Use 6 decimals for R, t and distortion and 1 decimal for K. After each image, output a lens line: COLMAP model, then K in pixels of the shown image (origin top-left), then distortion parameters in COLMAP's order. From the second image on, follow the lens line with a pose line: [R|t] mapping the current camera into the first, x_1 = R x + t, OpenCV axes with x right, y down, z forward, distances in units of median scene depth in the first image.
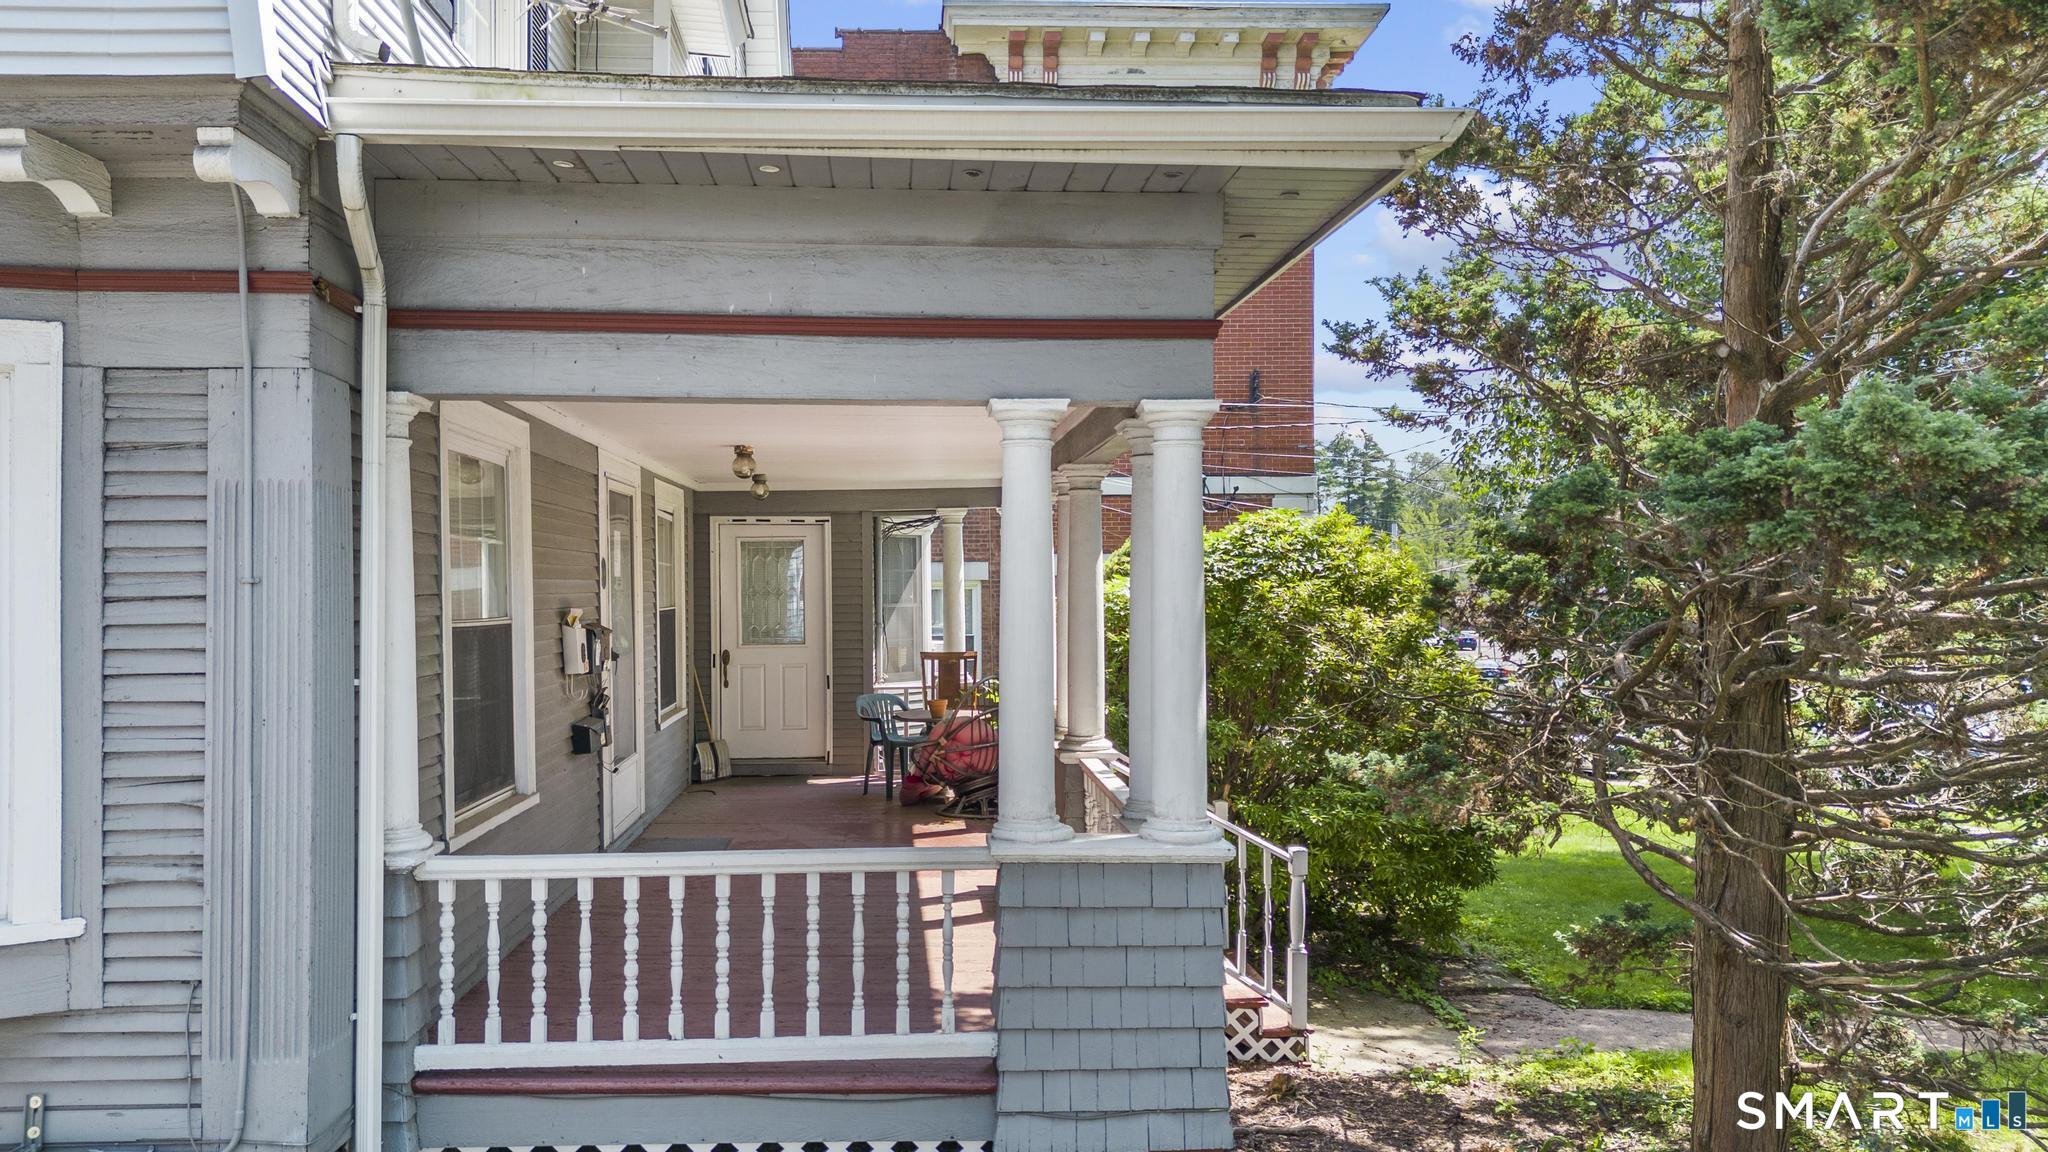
lens RADIAL K [[1485.0, 0, 1019.3], [0, 1485.0, 566.1], [0, 0, 1]] dist [0.004737, -0.011206]
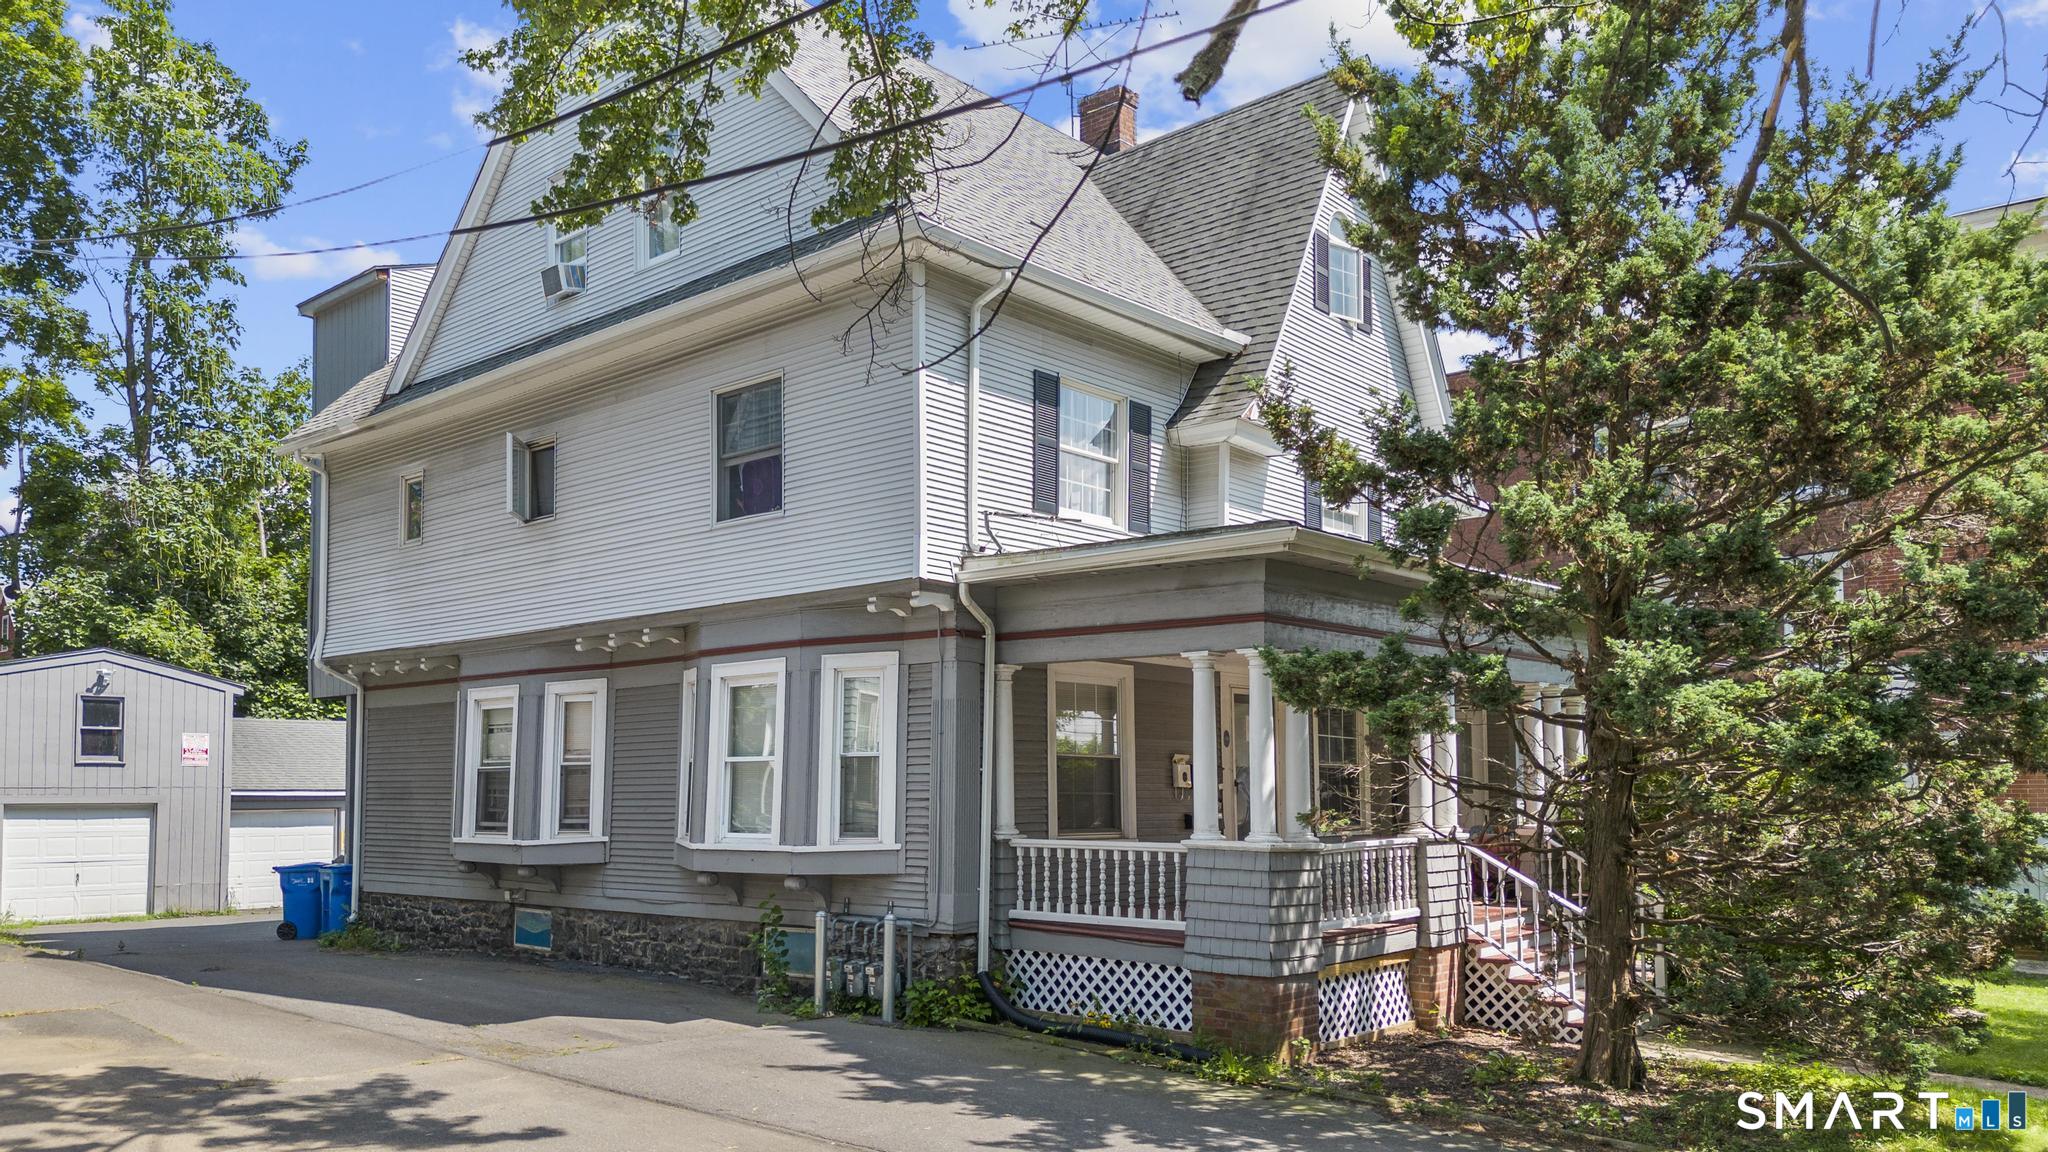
lens RADIAL K [[1485.0, 0, 1028.4], [0, 1485.0, 593.7], [0, 0, 1]] dist [0.004737, -0.011206]
pose [[0.715848, -0.090170, -0.692410, 1.505592], [0.013255, 0.993203, -0.115638, 0.070220], [0.698131, 0.073601, 0.712177, -0.909916]]
